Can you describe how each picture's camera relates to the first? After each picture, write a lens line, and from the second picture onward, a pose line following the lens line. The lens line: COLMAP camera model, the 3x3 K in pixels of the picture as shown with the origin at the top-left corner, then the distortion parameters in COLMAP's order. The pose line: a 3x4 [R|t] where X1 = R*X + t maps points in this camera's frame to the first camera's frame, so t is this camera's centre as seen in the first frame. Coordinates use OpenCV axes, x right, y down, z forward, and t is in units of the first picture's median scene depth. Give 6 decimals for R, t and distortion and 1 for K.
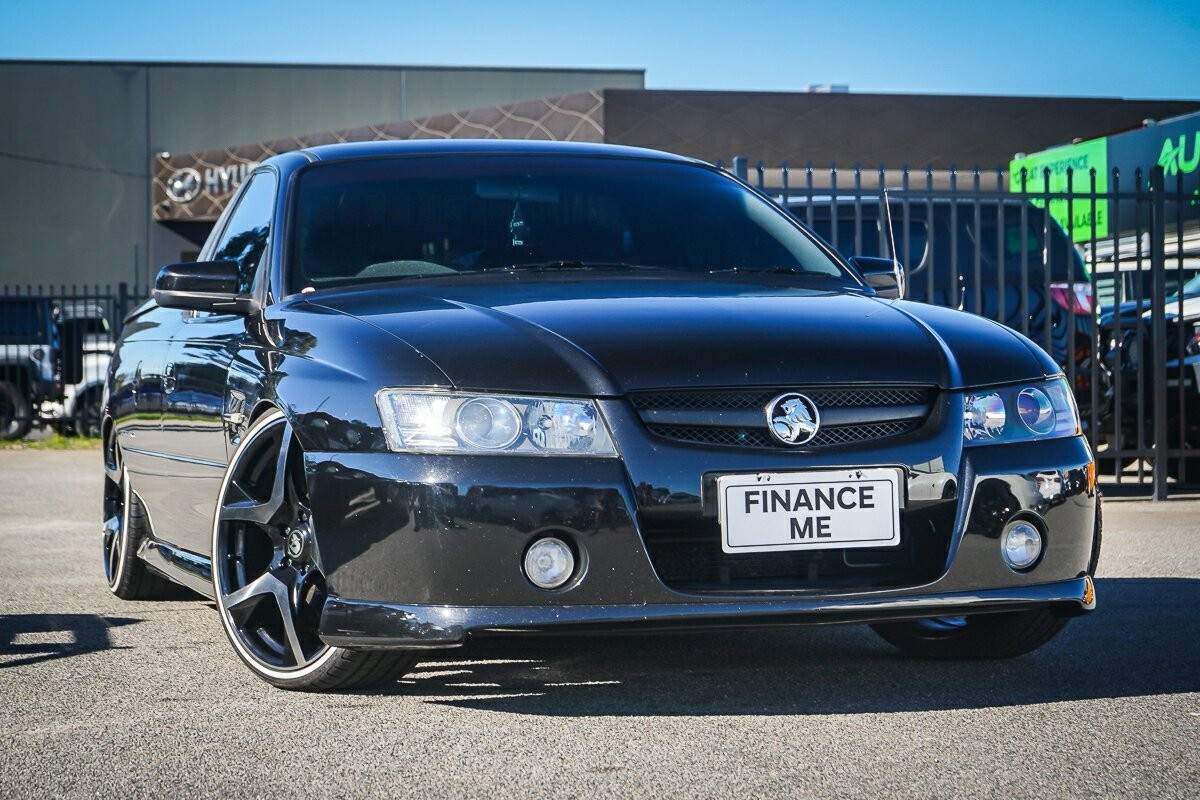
lens RADIAL K [[2747.8, 0, 600.0], [0, 2747.8, 400.0], [0, 0, 1]] dist [-0.036704, -0.033574]
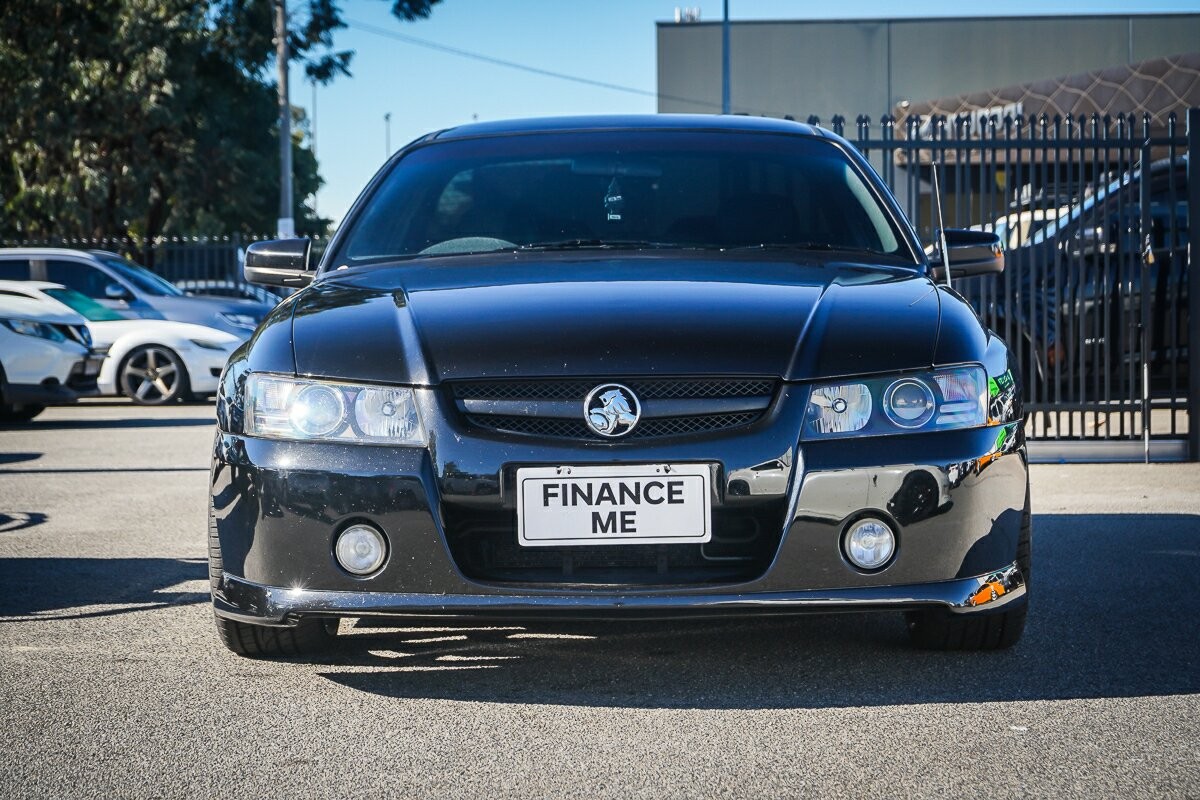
lens RADIAL K [[2486.4, 0, 597.5], [0, 2486.4, 462.8], [0, 0, 1]] dist [-0.046704, 0.273519]
pose [[0.946110, 0.024201, -0.322940, 0.353495], [-0.005737, 0.998300, 0.058006, -0.025992], [0.323794, -0.053027, 0.944640, 0.157886]]
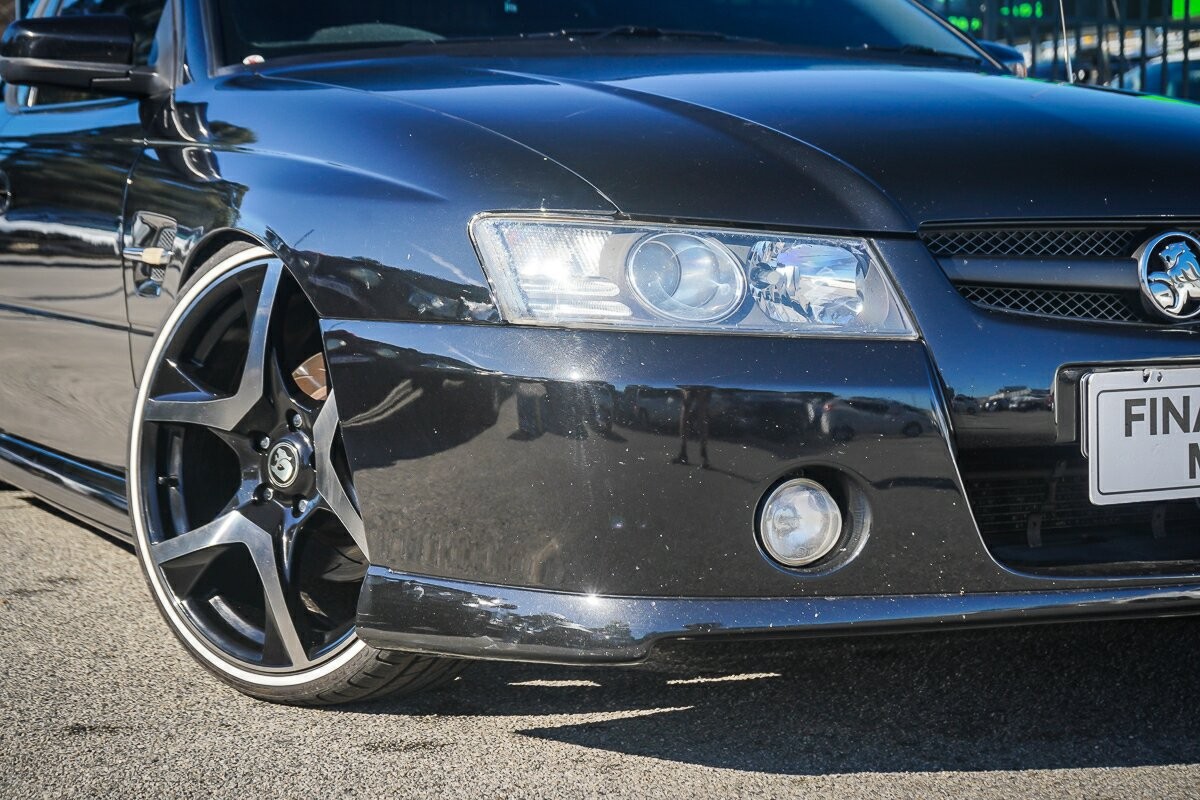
lens RADIAL K [[2436.3, 0, 600.0], [0, 2436.3, 400.0], [0, 0, 1]] dist [-0.037142, 0.085253]
pose [[0.988221, 0.004355, 0.152973, -0.135191], [-0.015231, 0.997431, 0.070001, -0.001313], [-0.152275, -0.071506, 0.985748, 0.494912]]
